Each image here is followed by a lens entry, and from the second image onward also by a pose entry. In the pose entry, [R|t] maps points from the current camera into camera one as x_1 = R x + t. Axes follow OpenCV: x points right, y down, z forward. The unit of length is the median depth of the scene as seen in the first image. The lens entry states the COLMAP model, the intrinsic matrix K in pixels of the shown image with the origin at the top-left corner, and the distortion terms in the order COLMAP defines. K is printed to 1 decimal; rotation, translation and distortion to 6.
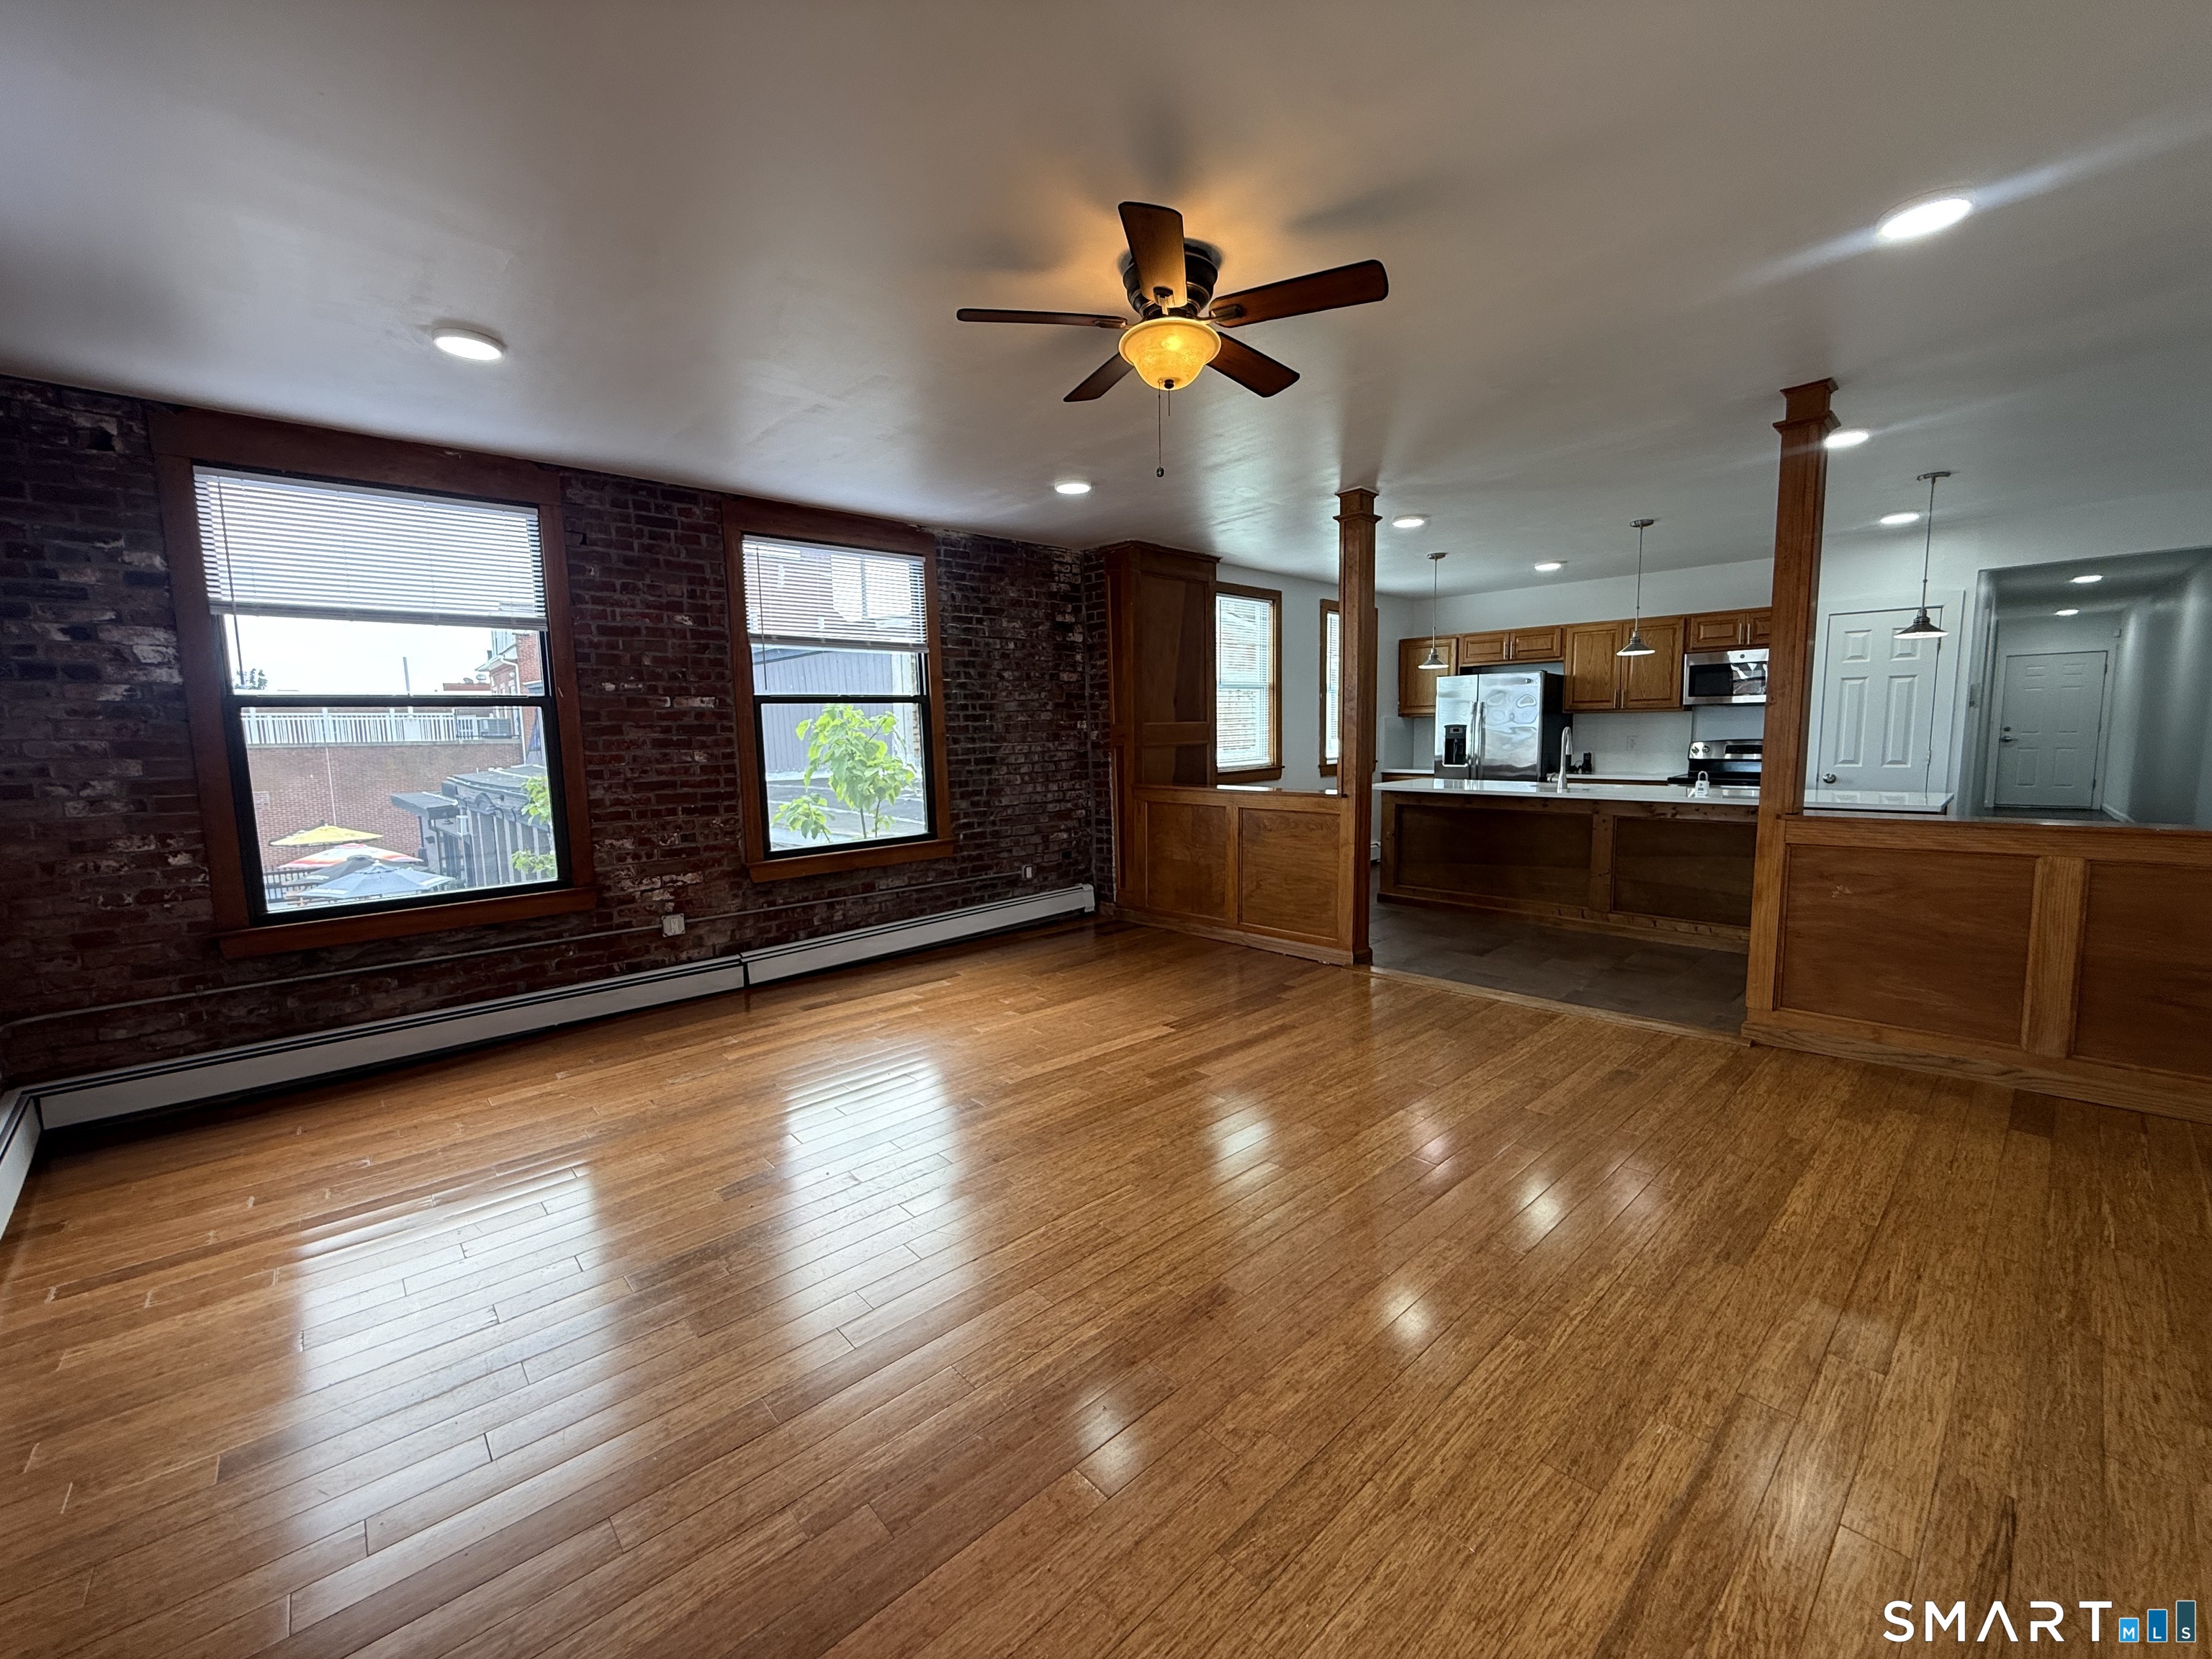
lens RADIAL K [[881.5, 0, 1103.4], [0, 881.5, 827.6], [0, 0, 1]] dist [-0.001088, -0.000402]
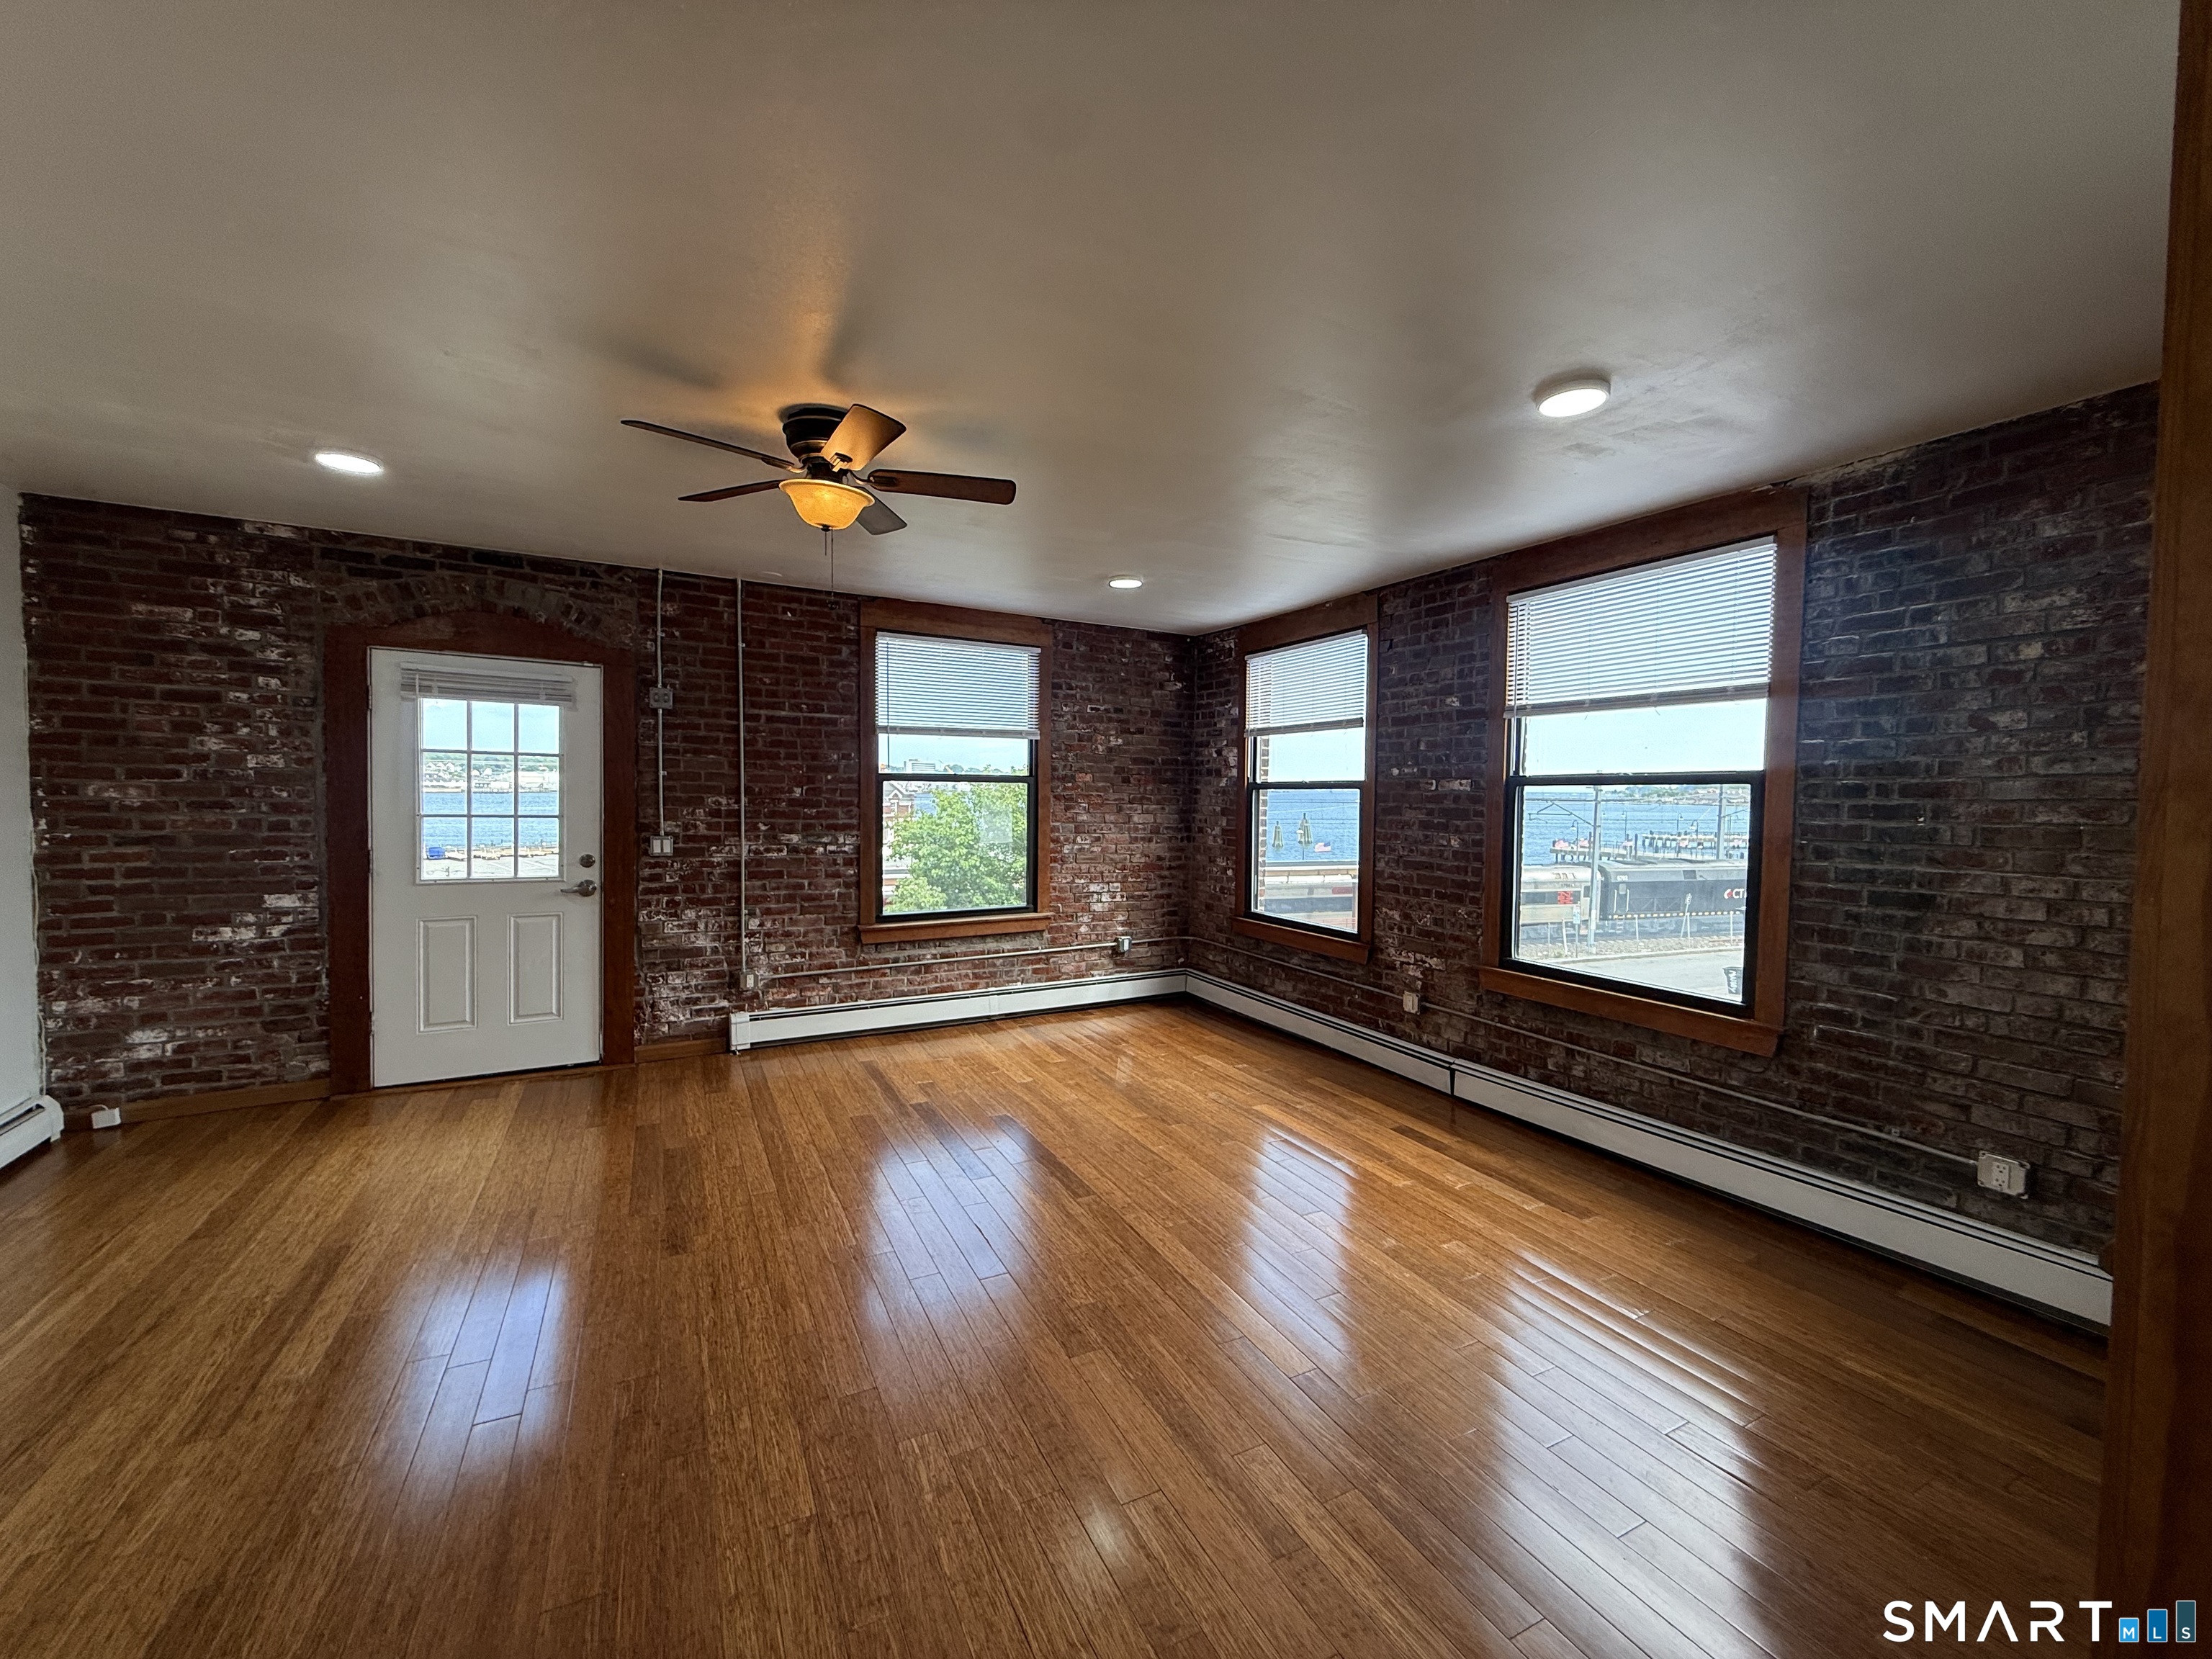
lens RADIAL K [[881.5, 0, 1103.4], [0, 881.5, 827.6], [0, 0, 1]] dist [-0.001088, -0.000402]
pose [[-0.262694, 0.057773, -0.963148, 0.551332], [-0.111247, 0.989735, 0.089710, -0.135387], [0.958444, 0.130714, -0.253571, 0.852953]]
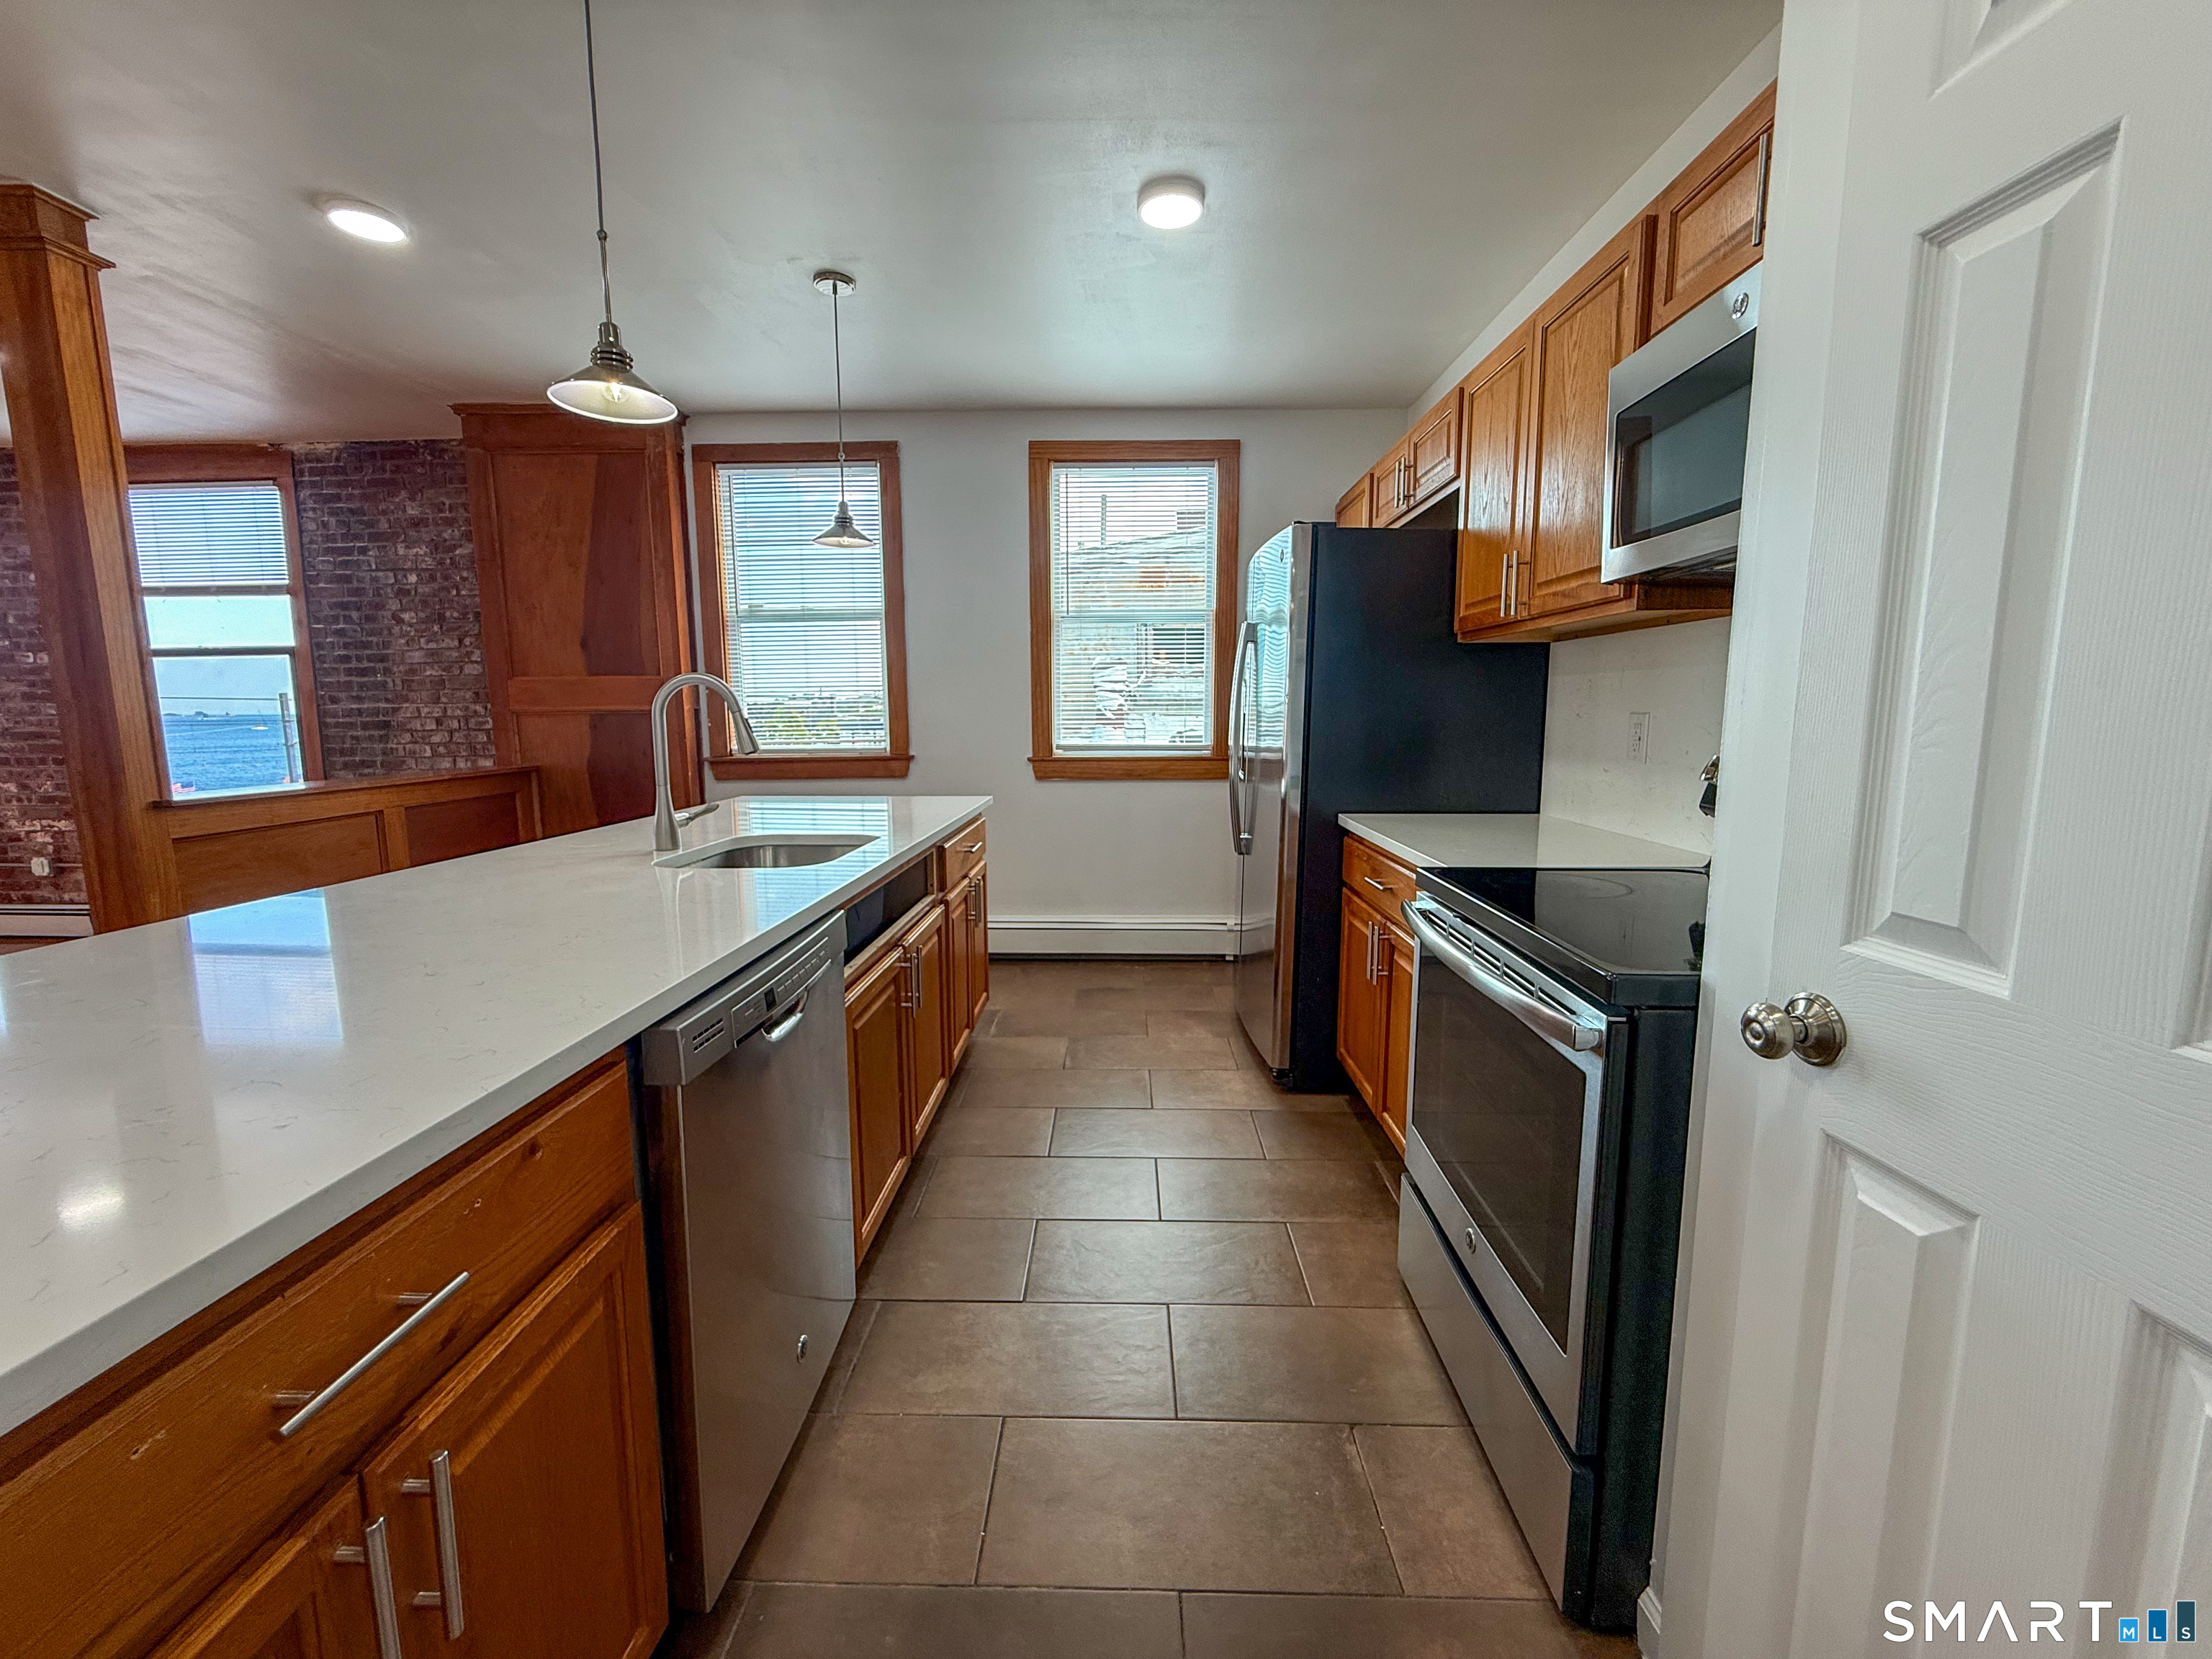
lens RADIAL K [[880.2, 0, 1103.6], [0, 880.2, 827.4], [0, 0, 1]] dist [-0.000688, -0.000584]
pose [[0.702997, 0.107909, -0.702959, 1.122638], [-0.087592, 0.994034, 0.064994, -0.114871], [0.705779, 0.015883, 0.708254, 1.106104]]
